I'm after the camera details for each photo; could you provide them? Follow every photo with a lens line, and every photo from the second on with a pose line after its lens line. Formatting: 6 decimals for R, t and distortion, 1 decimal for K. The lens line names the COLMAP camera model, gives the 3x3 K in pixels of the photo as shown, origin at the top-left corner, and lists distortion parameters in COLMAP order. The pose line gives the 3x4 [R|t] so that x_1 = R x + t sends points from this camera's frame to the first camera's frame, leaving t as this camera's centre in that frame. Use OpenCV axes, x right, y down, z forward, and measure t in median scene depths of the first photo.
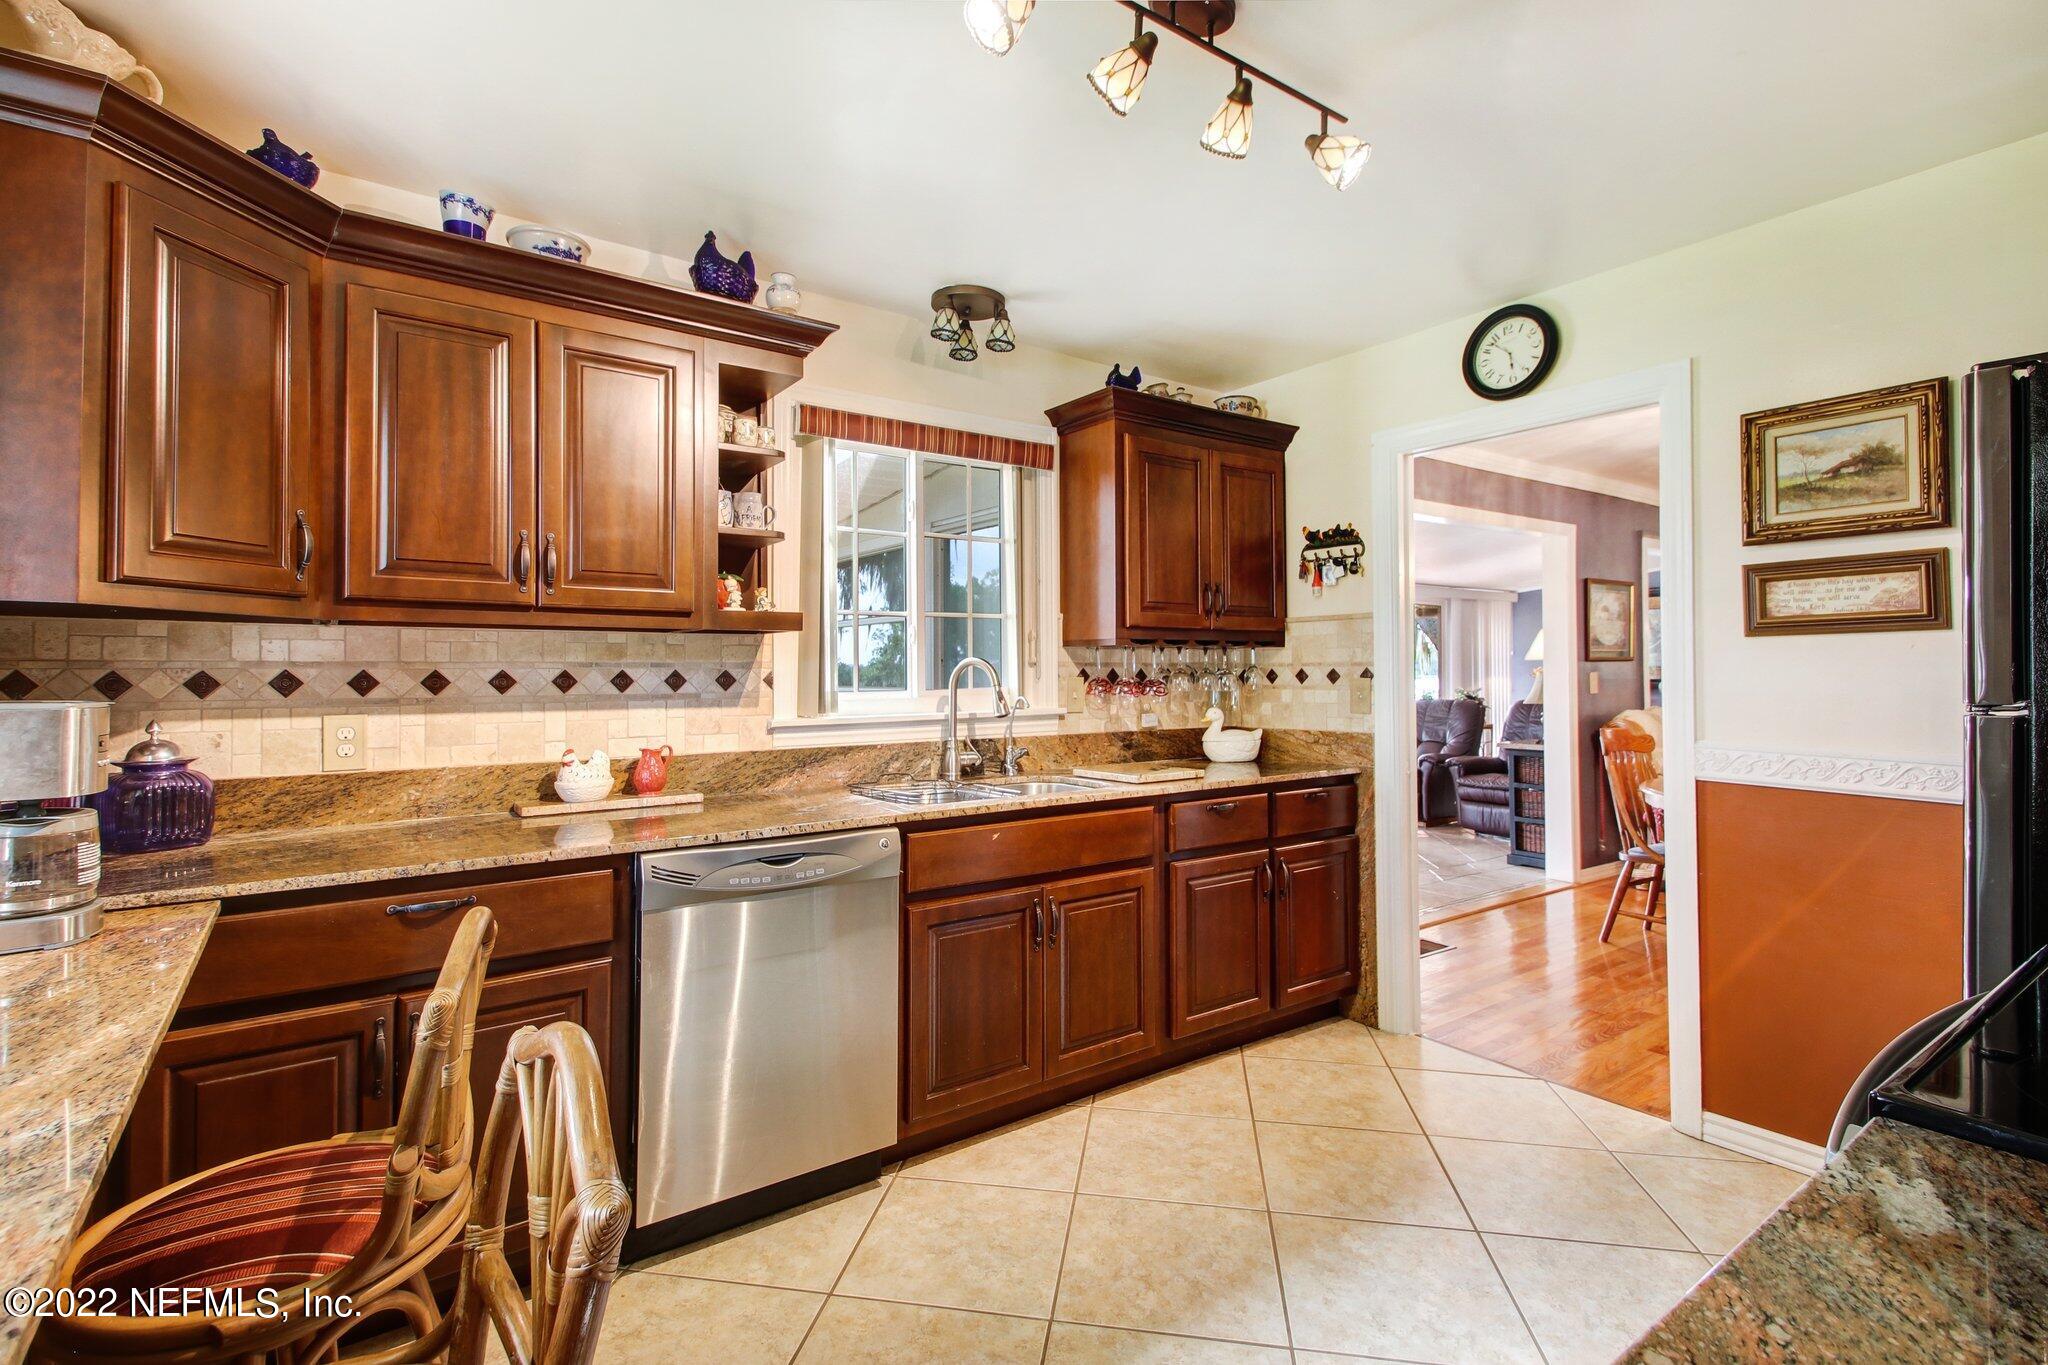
lens RADIAL K [[943.6, 0, 1019.2], [0, 943.6, 673.7], [0, 0, 1]] dist [0.003361, -0.006053]
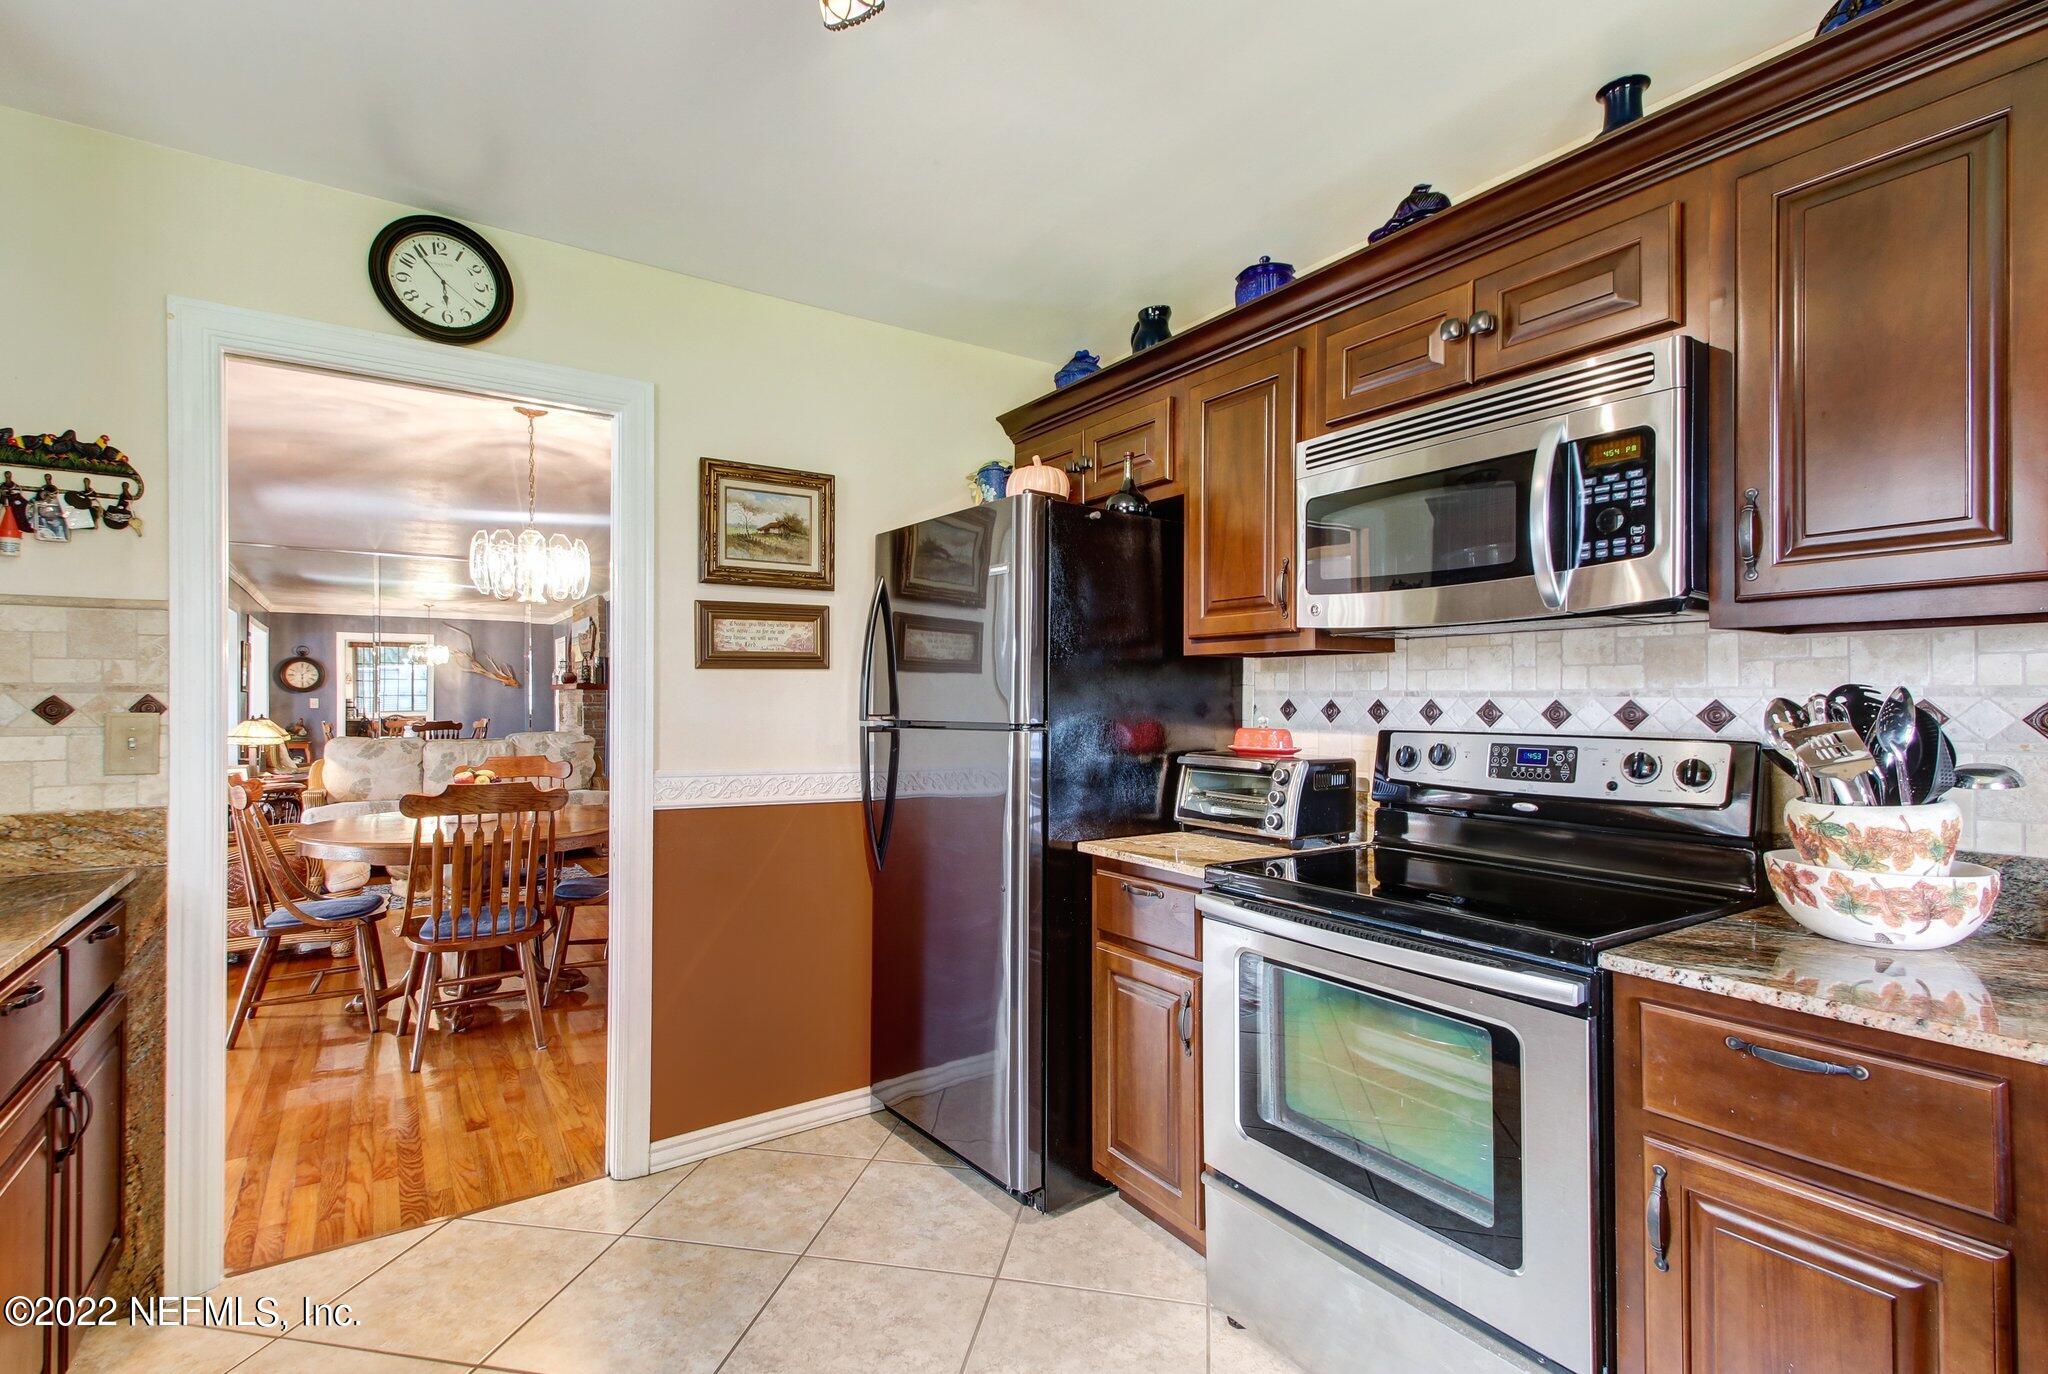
lens RADIAL K [[943.6, 0, 1022.2], [0, 943.6, 696.4], [0, 0, 1]] dist [0.003361, -0.006053]
pose [[0.004219, 0.001100, 0.999990, -0.283916], [-0.000749, 0.999999, -0.001097, -0.007171], [-0.999991, -0.000745, 0.004220, 0.639863]]
